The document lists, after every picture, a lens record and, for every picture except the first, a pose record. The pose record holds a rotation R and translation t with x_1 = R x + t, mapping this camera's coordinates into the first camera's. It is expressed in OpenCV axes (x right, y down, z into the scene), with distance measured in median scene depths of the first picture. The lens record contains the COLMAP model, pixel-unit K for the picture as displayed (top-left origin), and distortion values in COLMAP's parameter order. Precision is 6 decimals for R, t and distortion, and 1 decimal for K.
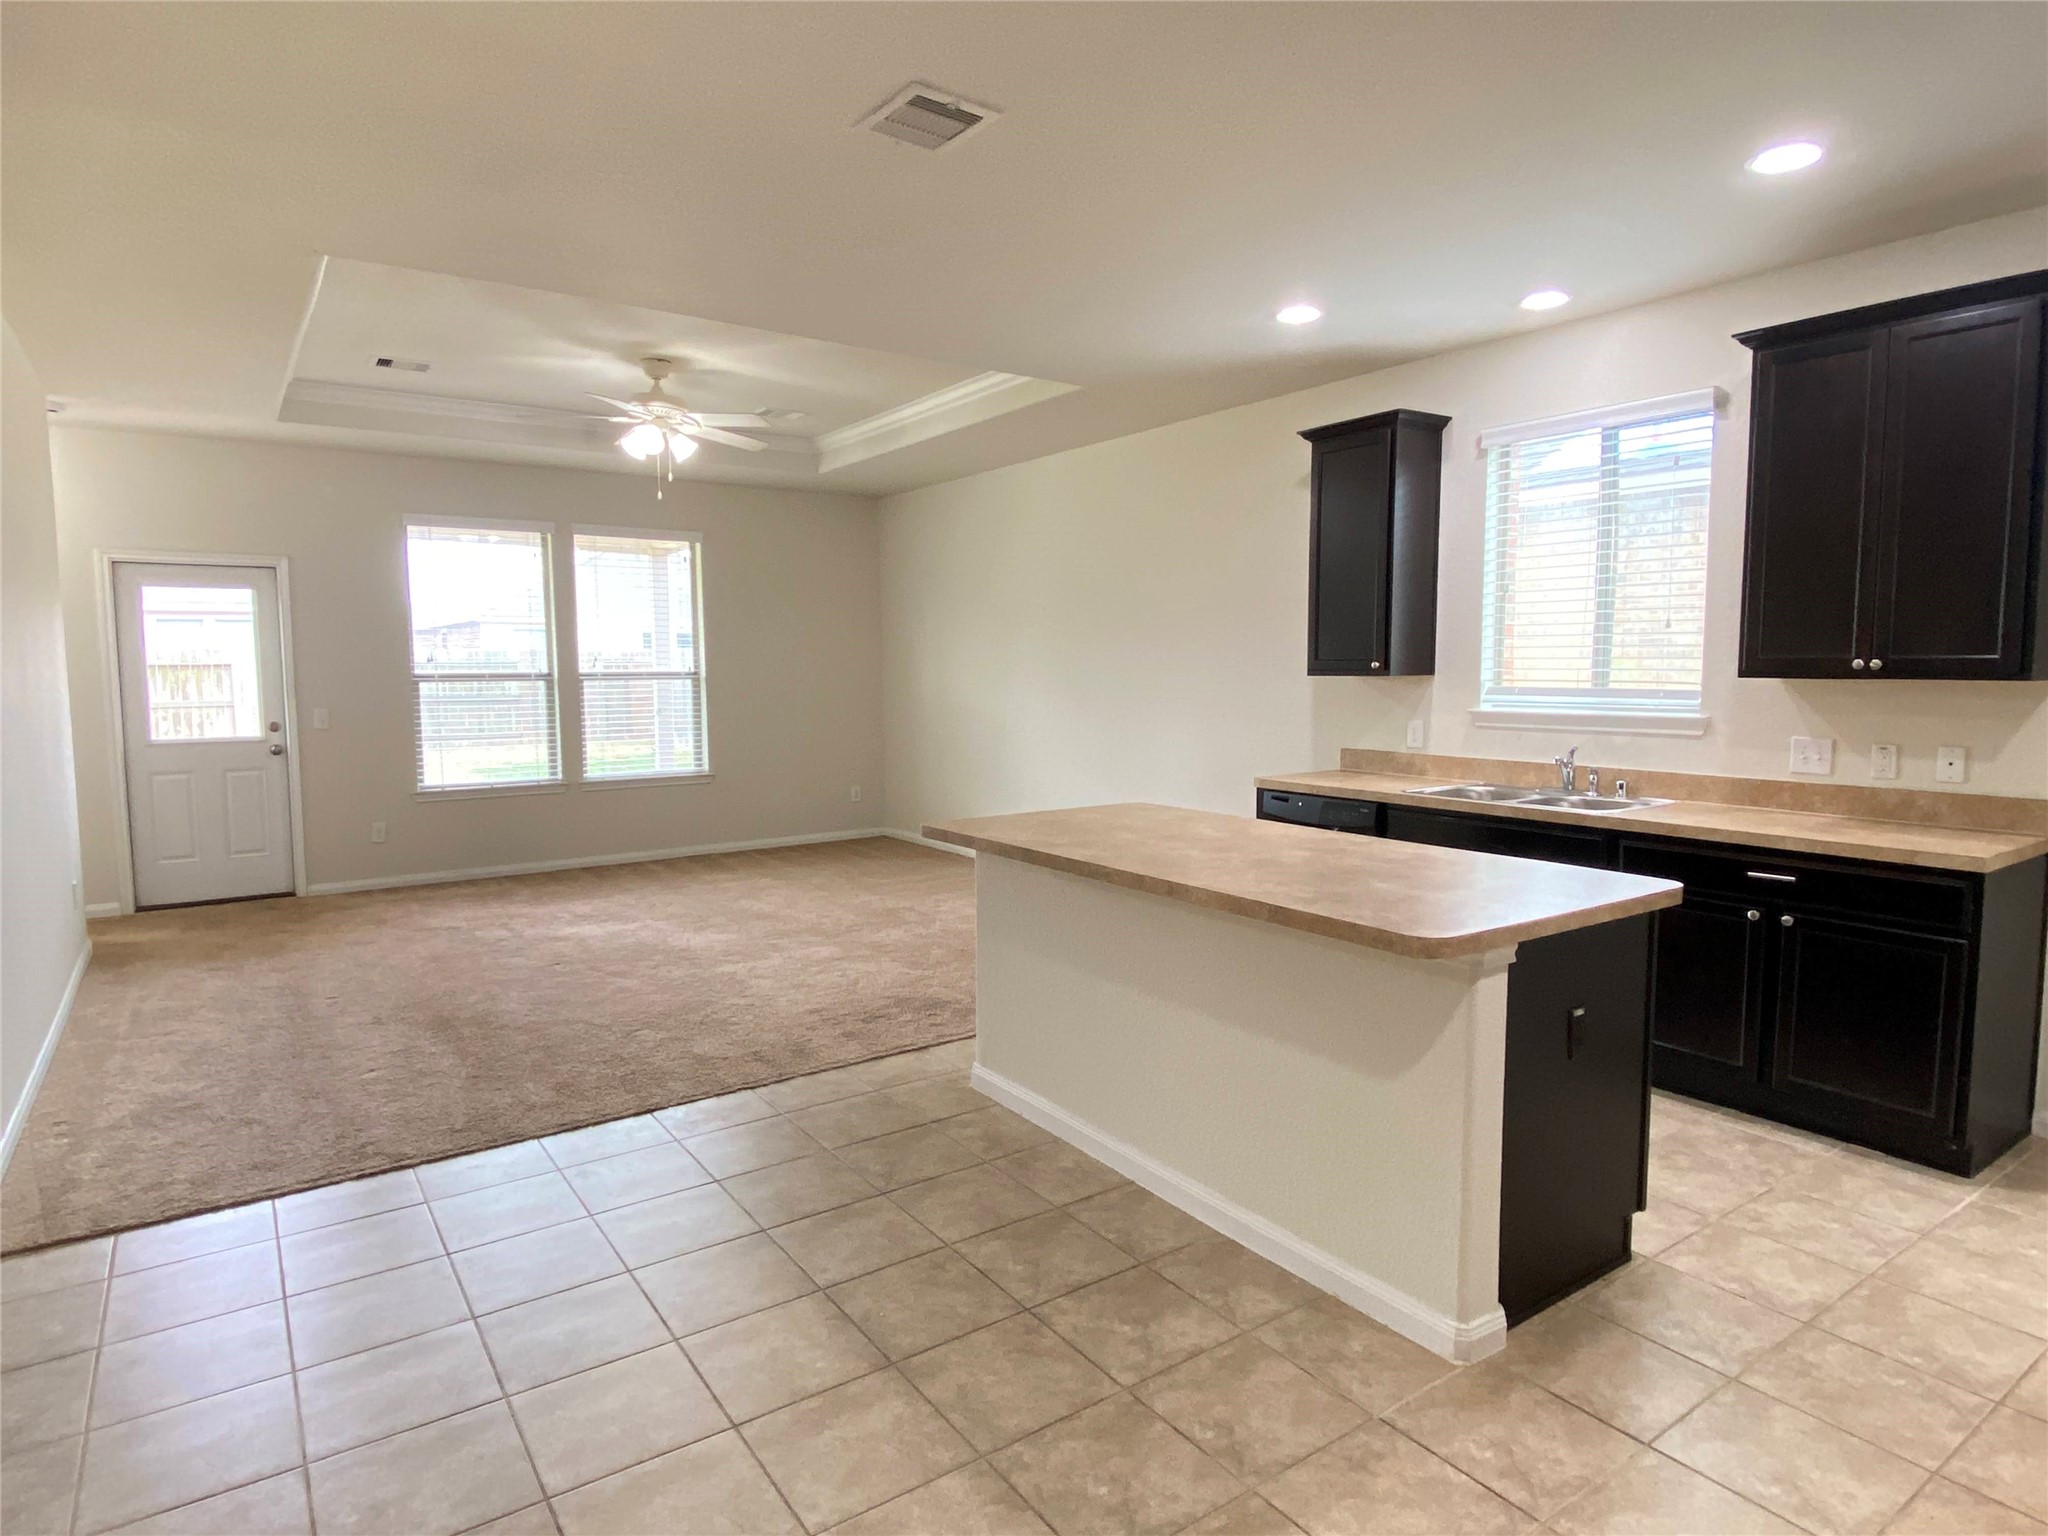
lens RADIAL K [[1171.8, 0, 1034.6], [0, 1171.8, 763.3], [0, 0, 1]] dist [0.049234, -0.030443]
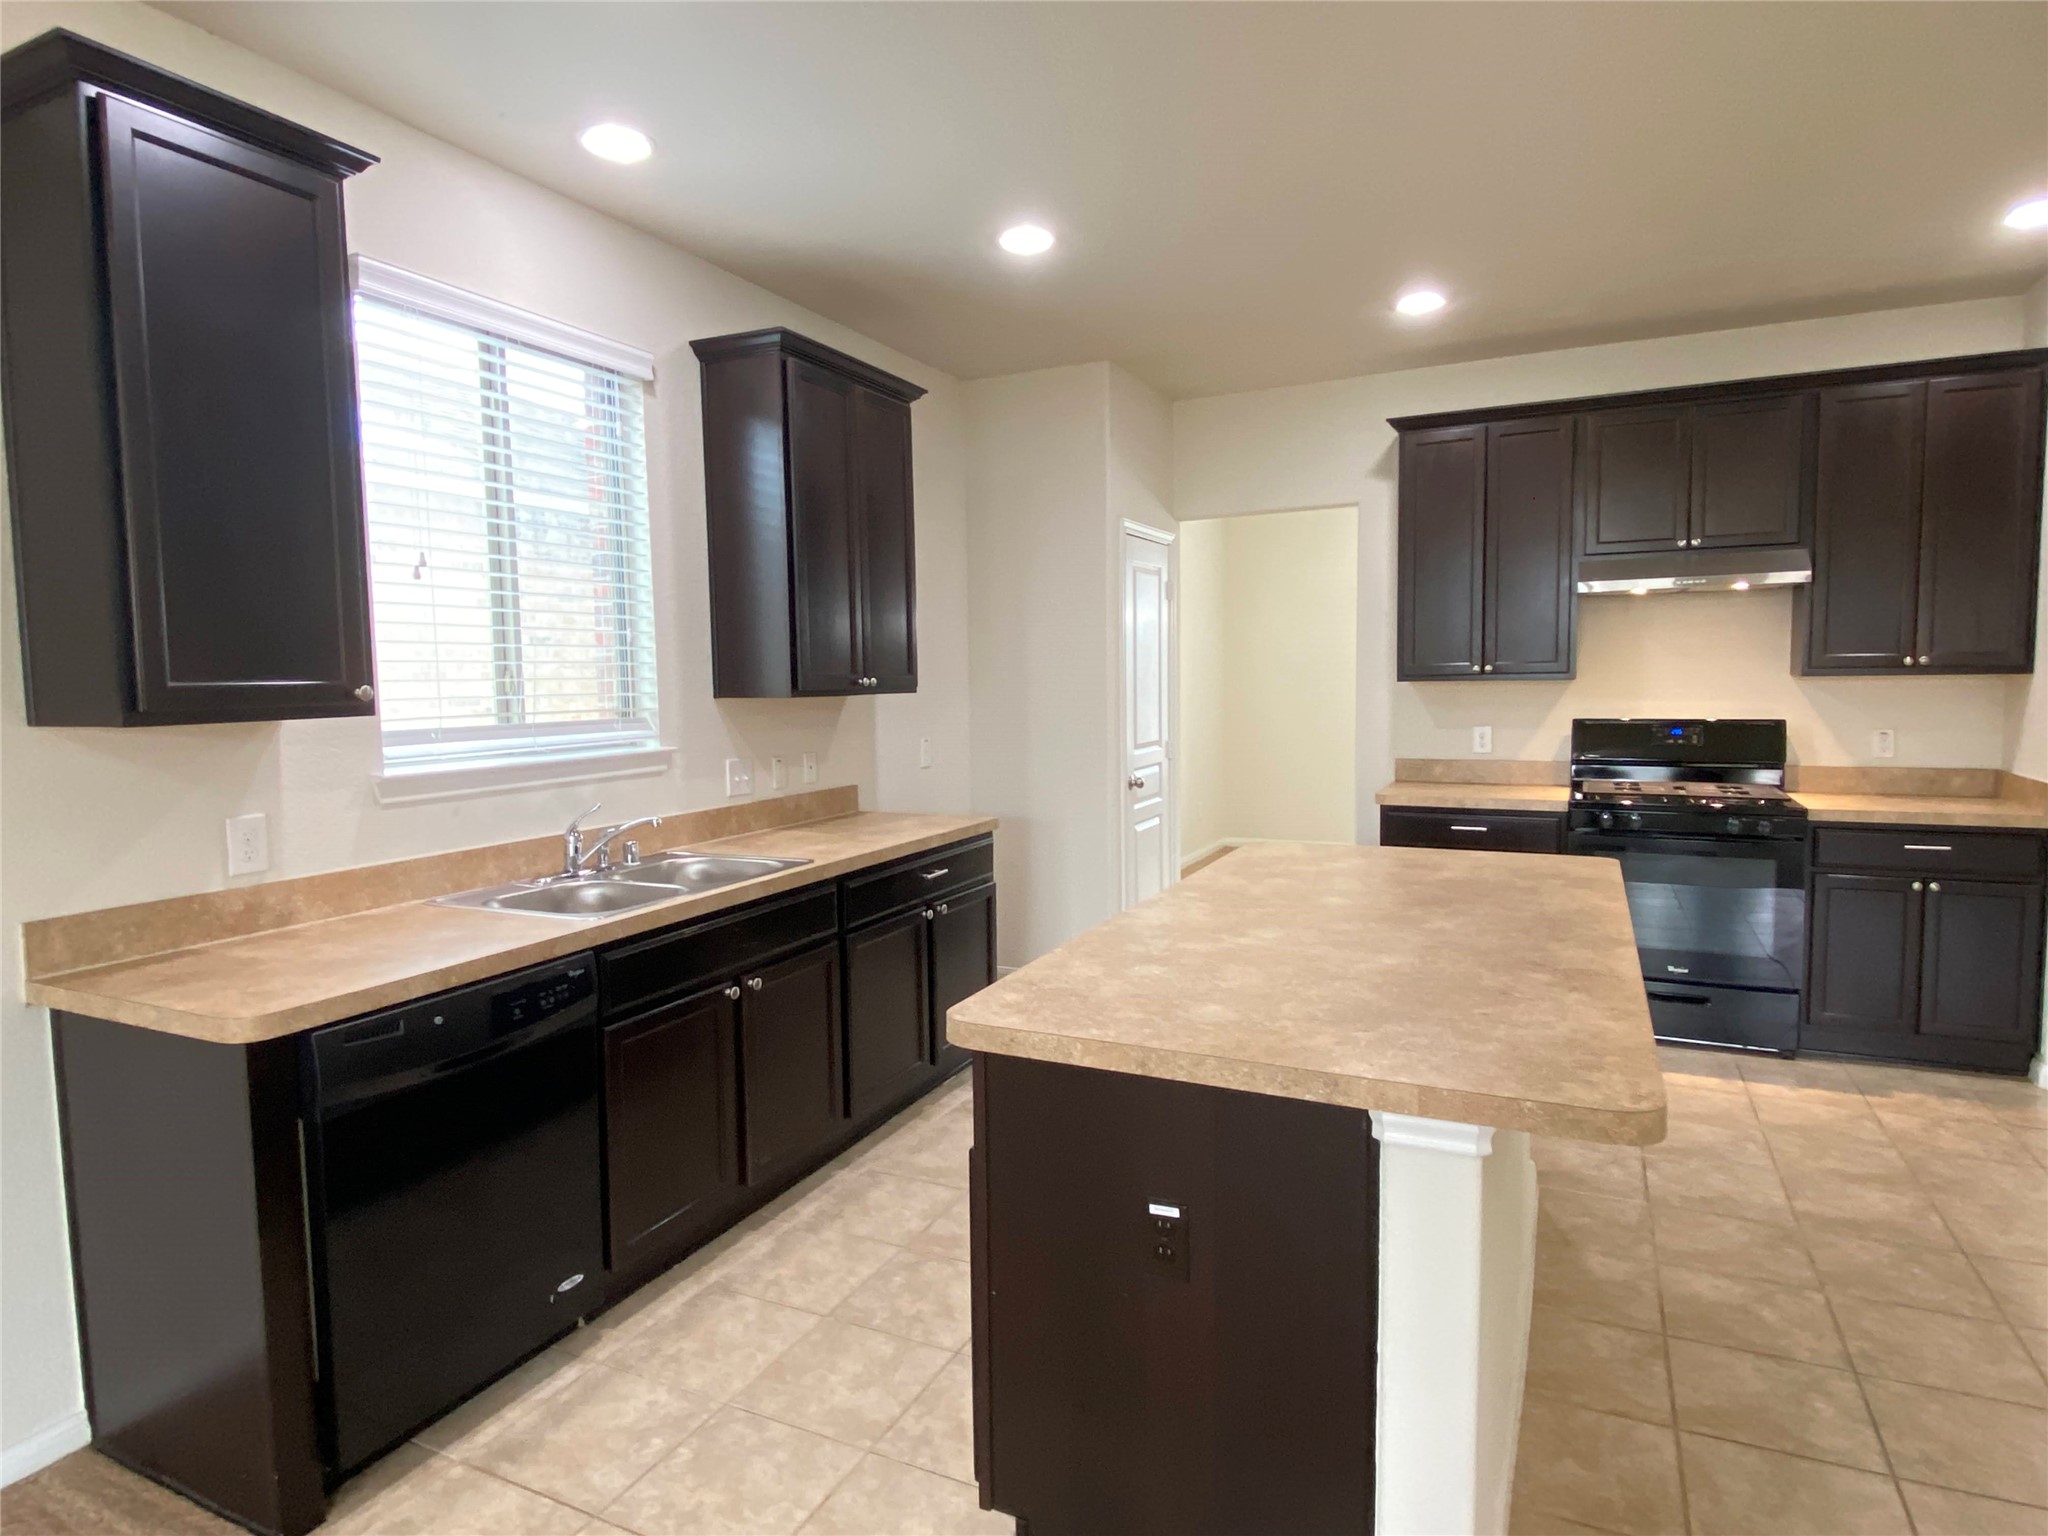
lens RADIAL K [[1142.8, 0, 1020.3], [0, 1142.8, 764.9], [0, 0, 1]] dist [0.059336, -0.043595]
pose [[-0.485997, -0.058670, 0.871989, -0.309152], [0.093333, 0.988554, 0.118532, -0.114265], [-0.868963, 0.138992, -0.474958, 1.325132]]
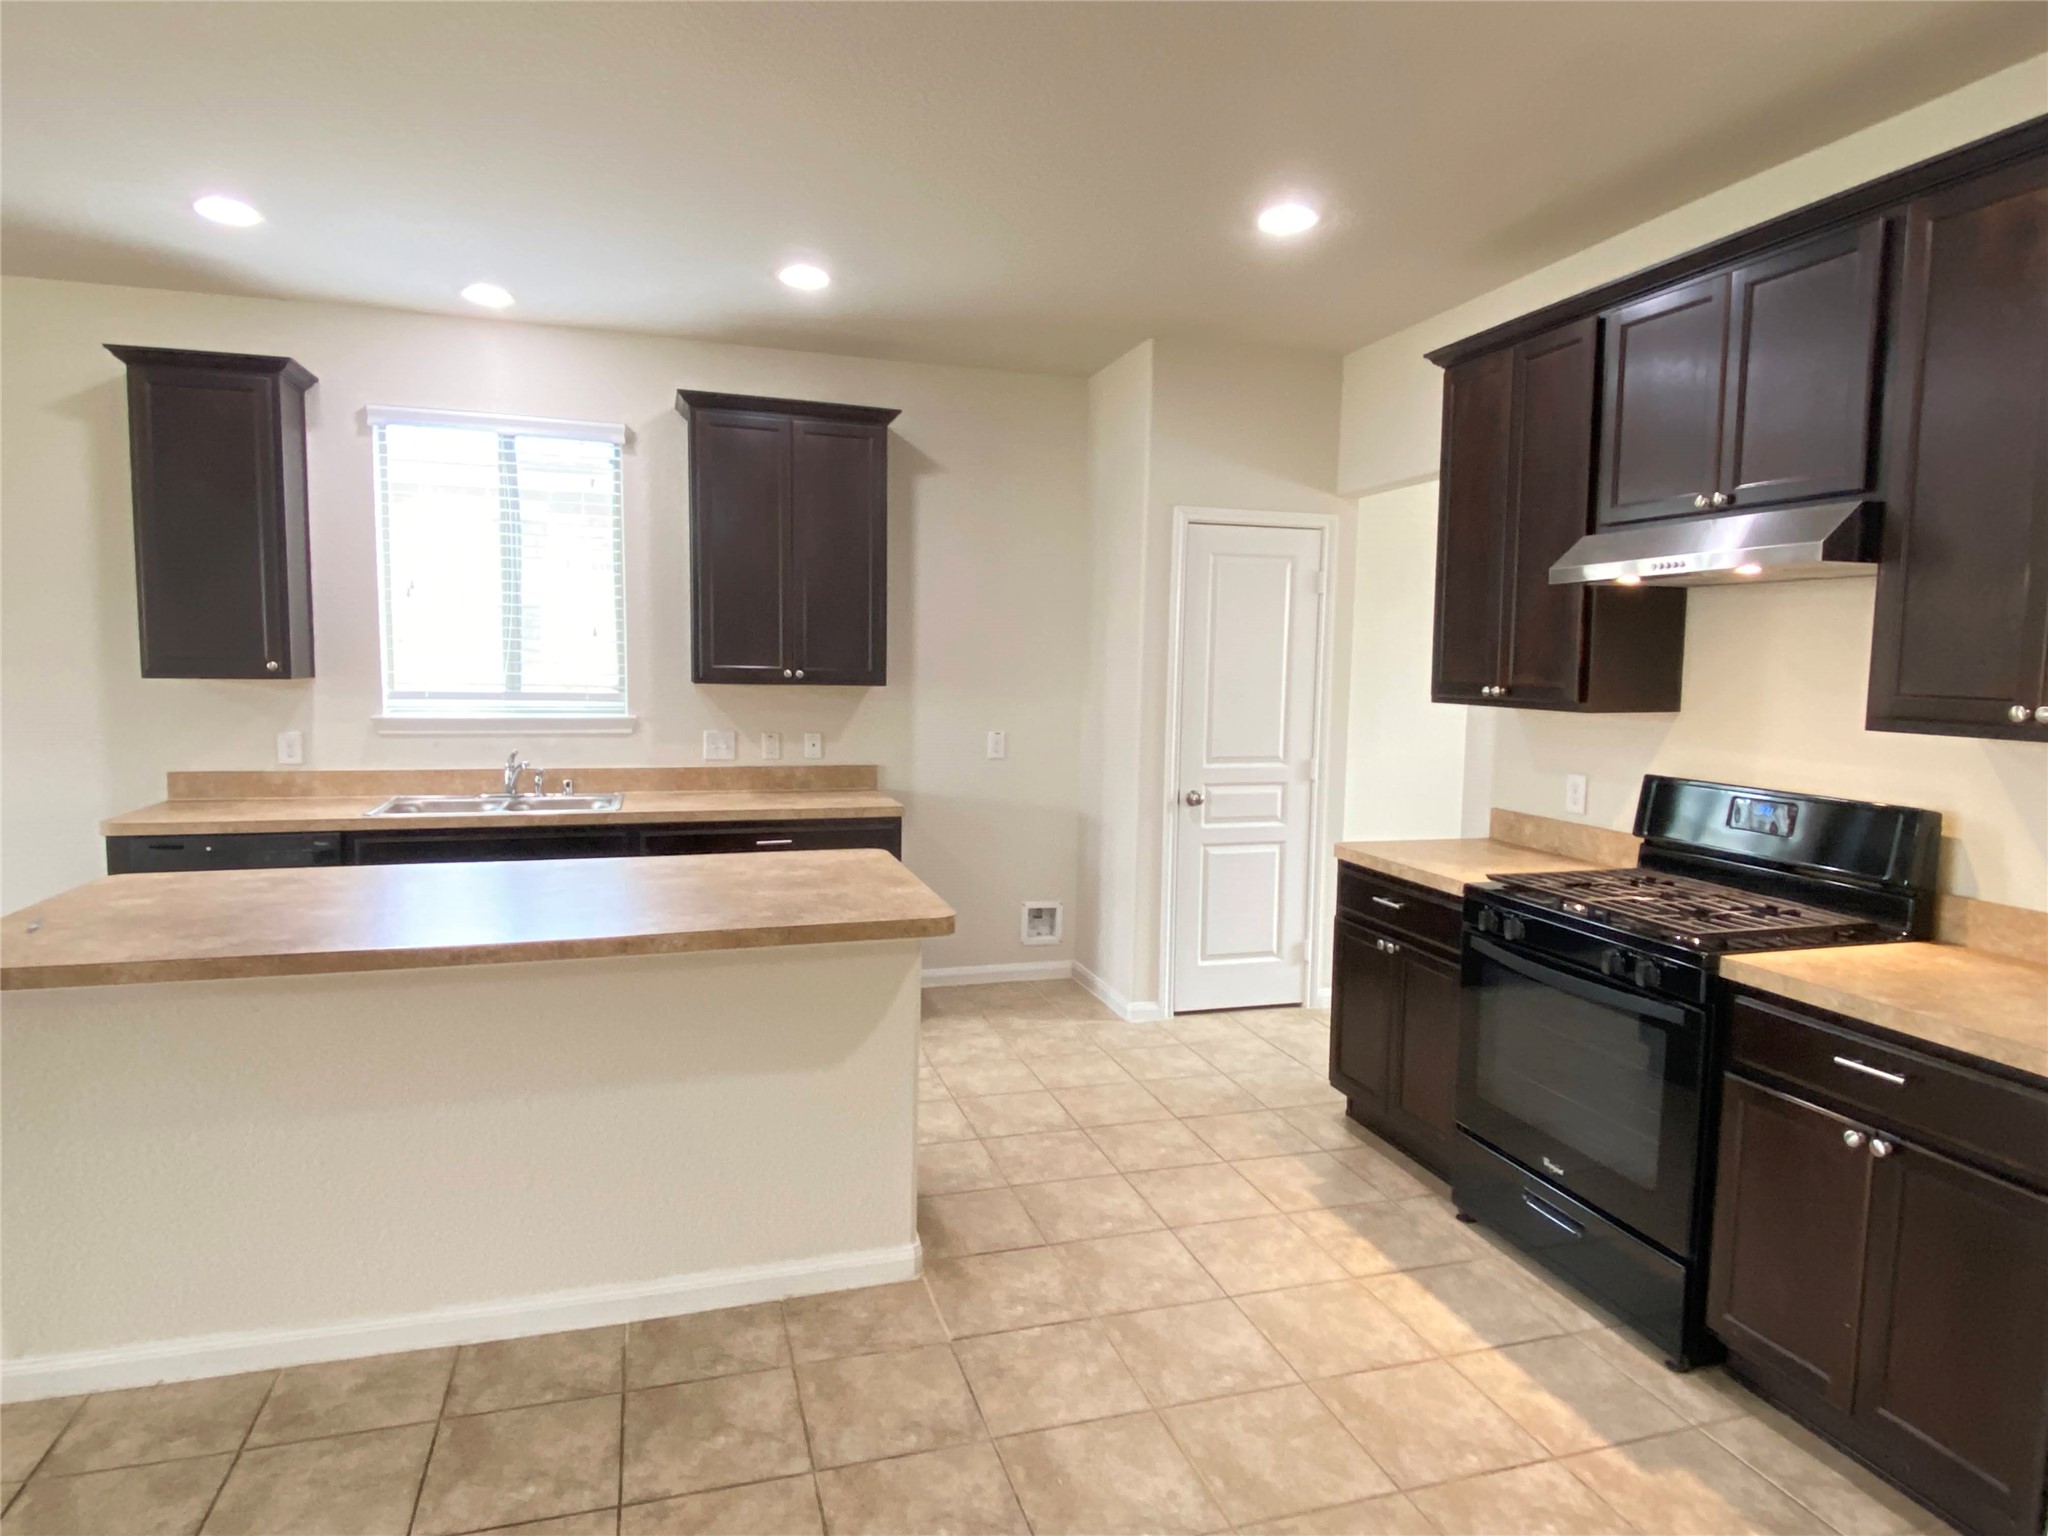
lens RADIAL K [[1171.8, 0, 1034.6], [0, 1171.8, 763.3], [0, 0, 1]] dist [0.049234, -0.030443]
pose [[0.308879, -0.075721, 0.948082, -0.437292], [0.063220, 0.996256, 0.058972, -0.041591], [-0.948998, 0.041723, 0.312510, 0.322958]]
